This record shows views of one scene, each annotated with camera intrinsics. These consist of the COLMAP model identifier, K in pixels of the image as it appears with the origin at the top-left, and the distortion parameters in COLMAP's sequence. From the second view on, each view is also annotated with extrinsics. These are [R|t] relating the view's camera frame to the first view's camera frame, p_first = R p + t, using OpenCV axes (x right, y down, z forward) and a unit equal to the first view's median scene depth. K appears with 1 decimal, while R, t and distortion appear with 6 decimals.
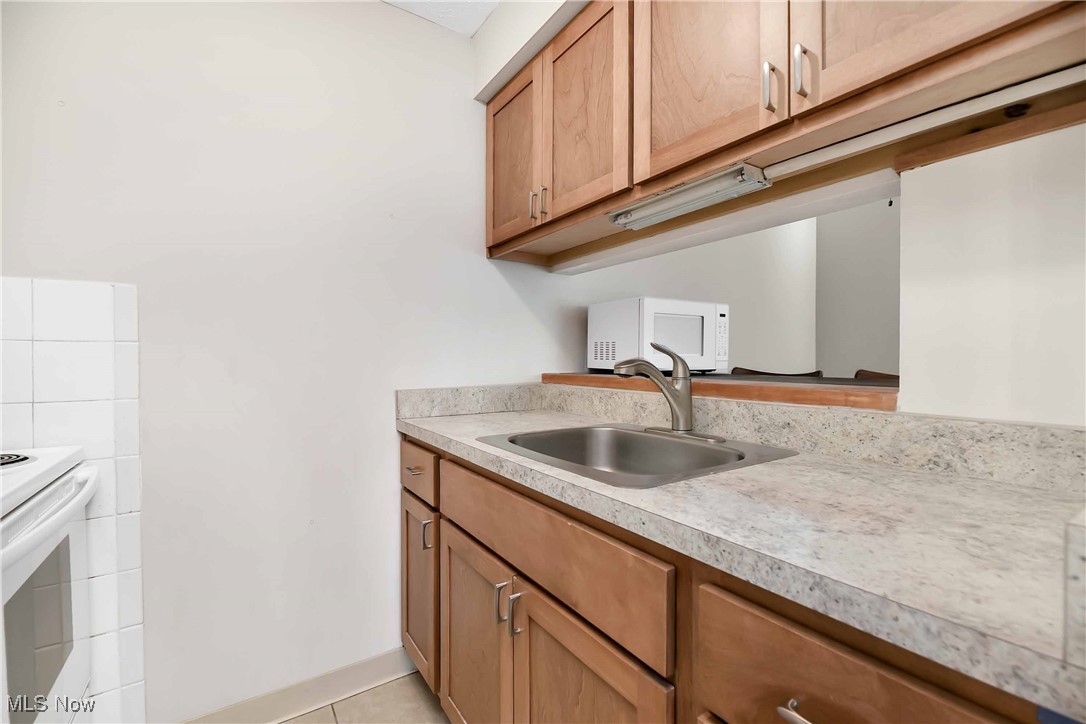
lens RADIAL K [[443.1, 0, 548.3], [0, 443.1, 368.1], [0, 0, 1]] dist [-0.001408, -0.000422]
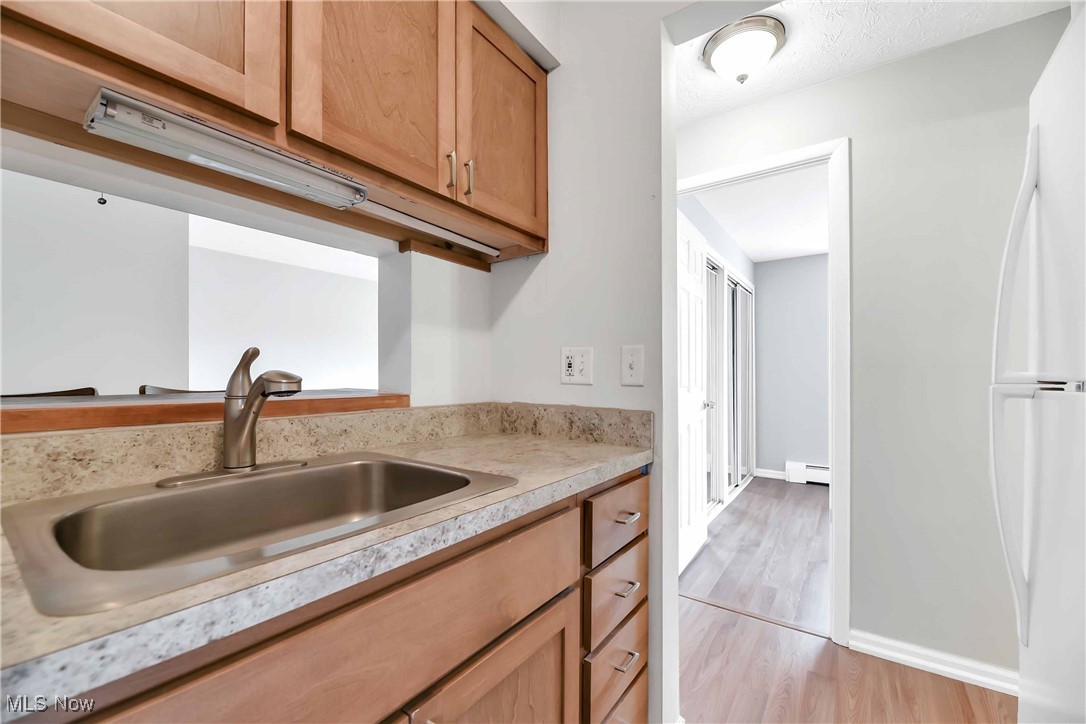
lens RADIAL K [[428.2, 0, 521.7], [0, 428.2, 376.8], [0, 0, 1]] dist [-0.001777, -0.000229]
pose [[-0.277145, -0.001238, 0.960827, -0.679052], [0.019320, 0.999790, 0.006861, -0.007636], [-0.960634, 0.020464, -0.277063, 0.978943]]
